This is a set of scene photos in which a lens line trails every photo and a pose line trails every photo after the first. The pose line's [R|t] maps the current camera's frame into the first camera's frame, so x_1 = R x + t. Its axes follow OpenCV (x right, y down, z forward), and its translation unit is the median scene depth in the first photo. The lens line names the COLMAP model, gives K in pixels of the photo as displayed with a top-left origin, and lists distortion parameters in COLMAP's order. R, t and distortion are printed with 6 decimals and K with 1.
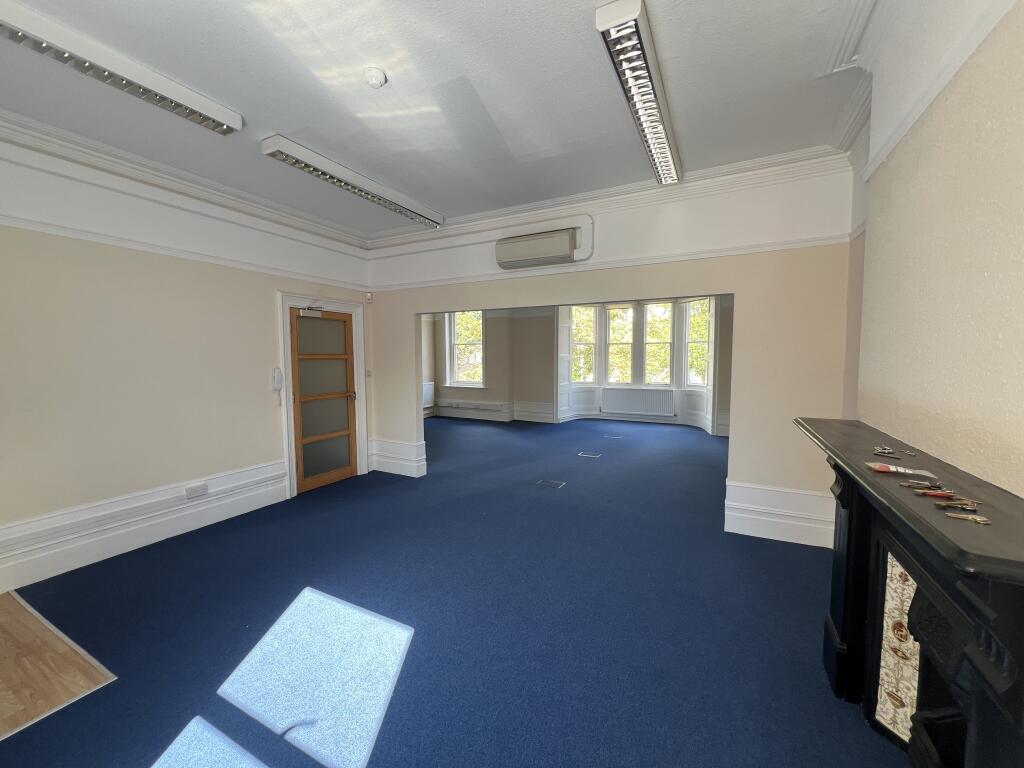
lens RADIAL K [[408.6, 0, 510.2], [0, 408.6, 384.4], [0, 0, 1]] dist [-0.004024, -0.000636]
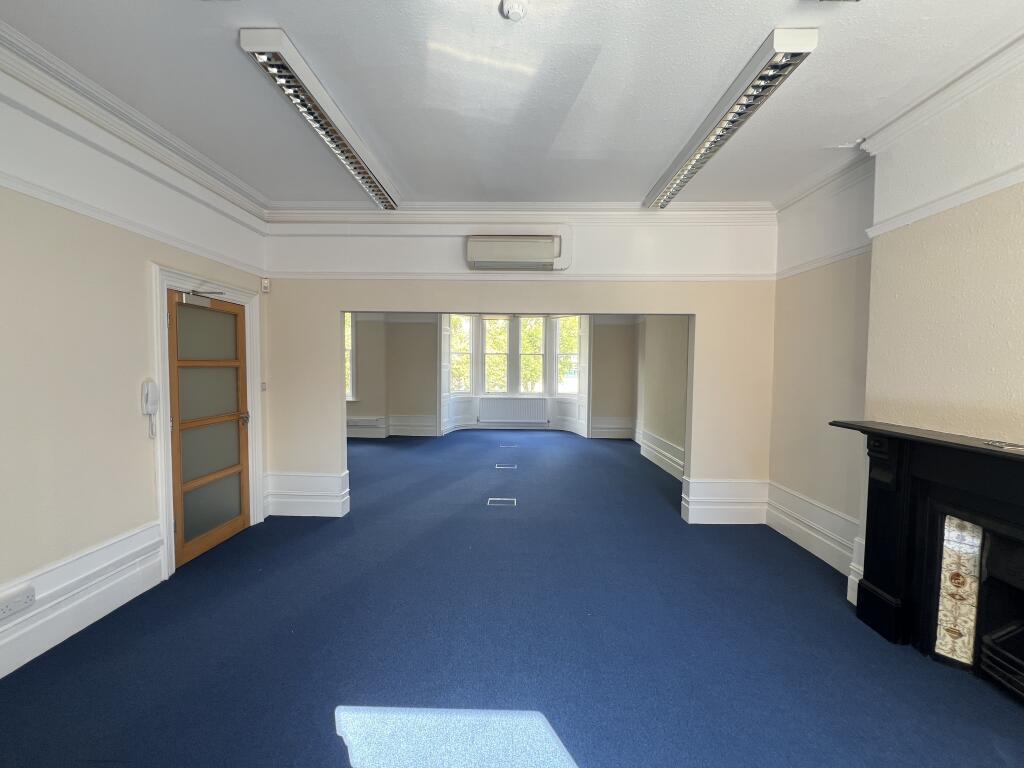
lens RADIAL K [[408.6, 0, 505.7], [0, 408.6, 383.8], [0, 0, 1]] dist [-0.004024, -0.000636]
pose [[0.895886, -0.007992, 0.444211, -0.331855], [0.018418, 0.999647, -0.019161, -0.011252], [-0.443901, 0.025348, 0.895717, 0.160186]]
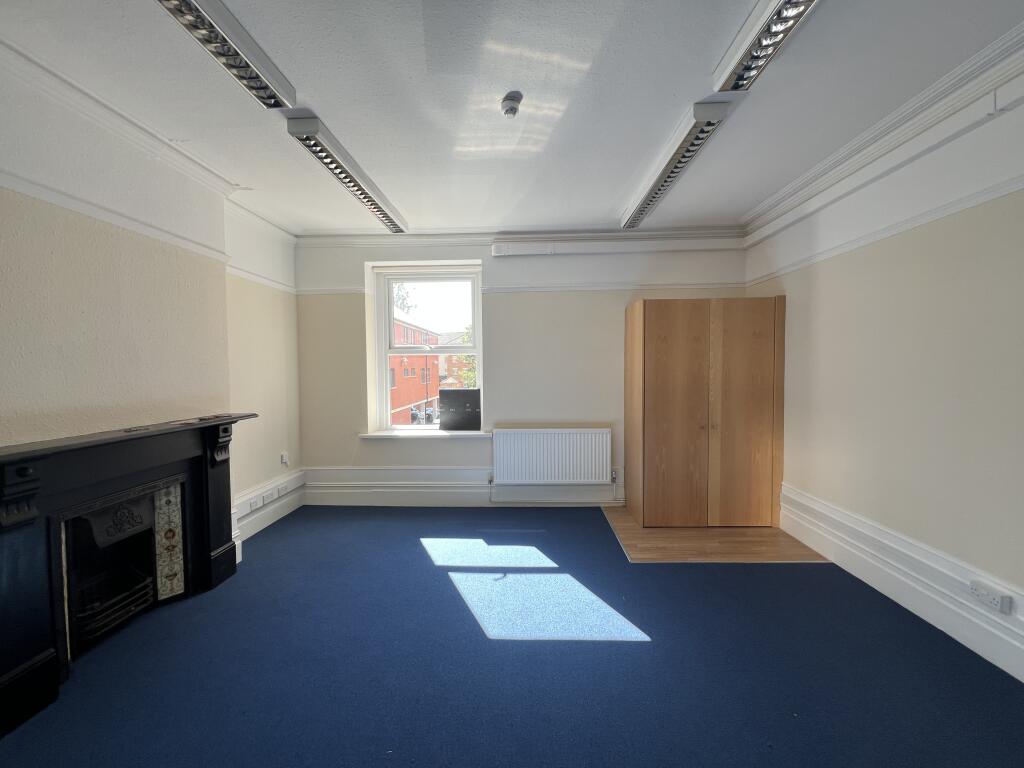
lens RADIAL K [[408.6, 0, 509.1], [0, 408.6, 385.5], [0, 0, 1]] dist [-0.004024, -0.000636]
pose [[-0.907752, 0.028057, -0.418568, 0.064730], [-0.015541, 0.994827, 0.100388, -0.066216], [0.419219, 0.097632, -0.902620, 0.965666]]
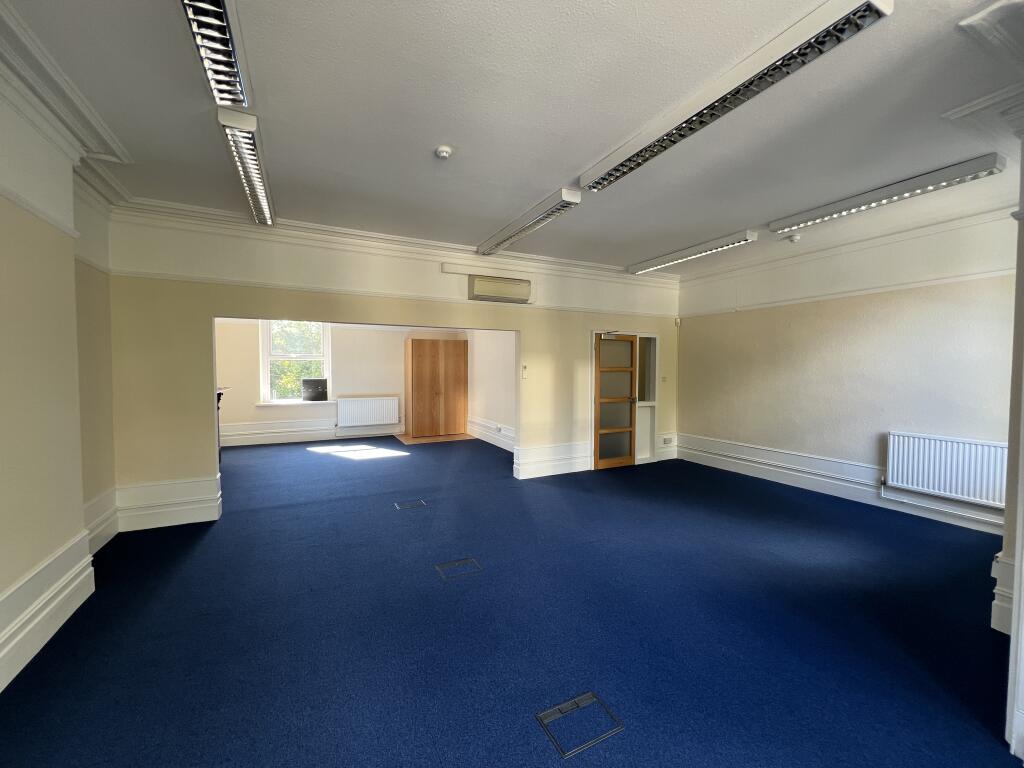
lens RADIAL K [[408.5, 0, 510.3], [0, 408.5, 386.3], [0, 0, 1]] dist [0.000236, 0.000019]
pose [[-0.589545, 0.035351, -0.806962, 0.452085], [-0.055082, 0.994957, 0.083828, -0.099465], [0.805856, 0.093869, -0.584624, 1.455643]]
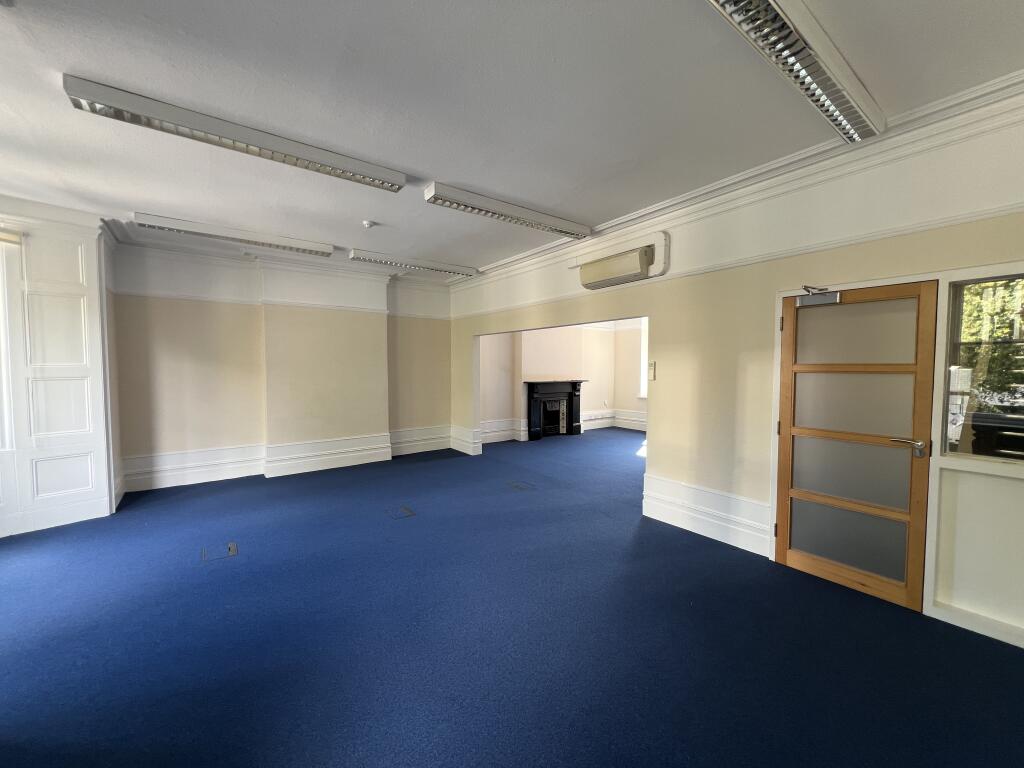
lens RADIAL K [[408.6, 0, 510.4], [0, 408.6, 384.3], [0, 0, 1]] dist [-0.004024, -0.000636]
pose [[-0.895640, -0.018988, 0.444373, -0.179092], [0.031190, 0.993948, 0.105334, -0.109314], [-0.443684, 0.108202, -0.889627, 1.593754]]
